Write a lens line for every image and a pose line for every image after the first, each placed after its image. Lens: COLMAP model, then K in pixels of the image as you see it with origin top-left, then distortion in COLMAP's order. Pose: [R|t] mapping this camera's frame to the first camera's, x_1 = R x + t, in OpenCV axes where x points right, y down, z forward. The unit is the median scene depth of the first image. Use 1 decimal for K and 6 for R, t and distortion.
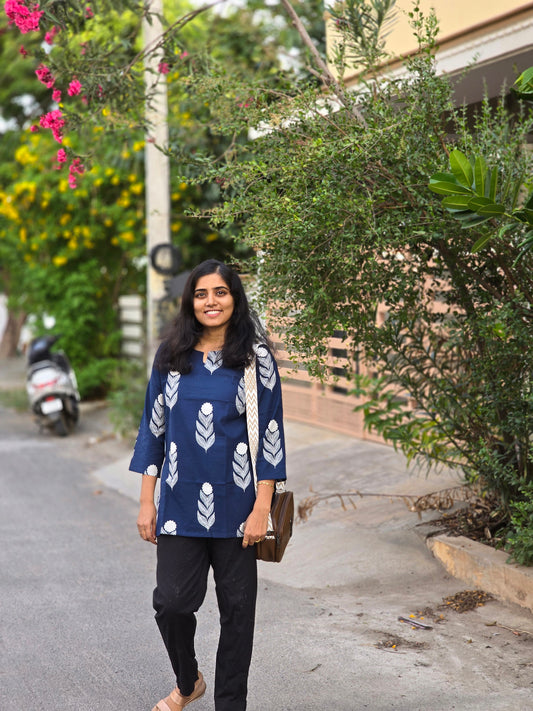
lens RADIAL K [[1401.0, 0, 268.2], [0, 1401.0, 354.3], [0, 0, 1]] dist [0.058480, 0.000000]
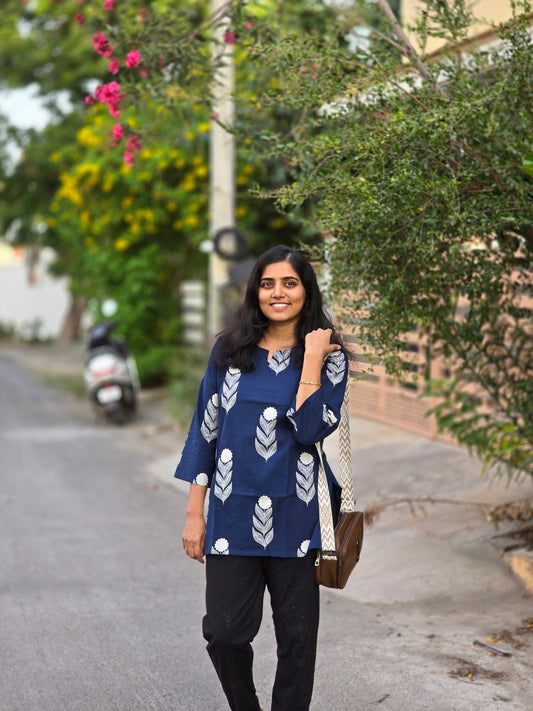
lens RADIAL K [[1401.0, 0, 273.5], [0, 1401.0, 356.7], [0, 0, 1]] dist [0.058480, 0.000000]
pose [[0.998934, 0.020489, -0.041371, -0.002940], [-0.020055, 0.999740, 0.010881, -0.004234], [0.041583, -0.010040, 0.999085, 0.075539]]
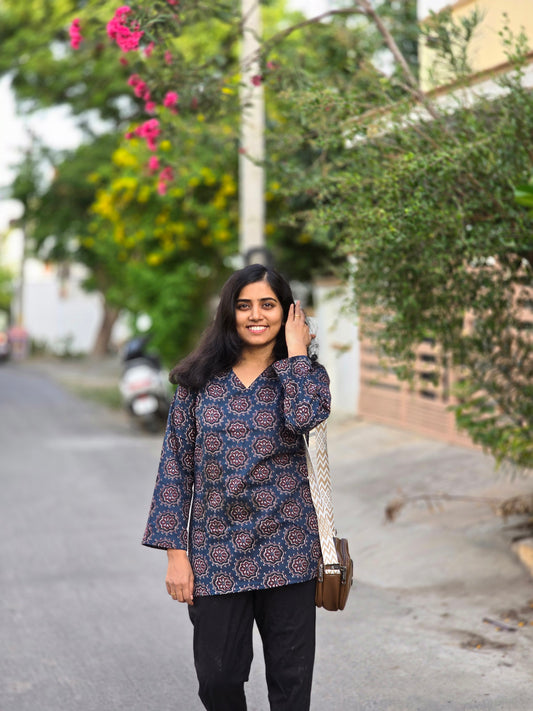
lens RADIAL K [[1401.0, 0, 268.2], [0, 1401.0, 351.4], [0, 0, 1]] dist [0.058480, 0.000000]
pose [[0.997818, 0.014156, -0.064490, -0.000194], [-0.014312, 0.999896, -0.001957, -0.002804], [0.064455, 0.002876, 0.997916, -0.029710]]
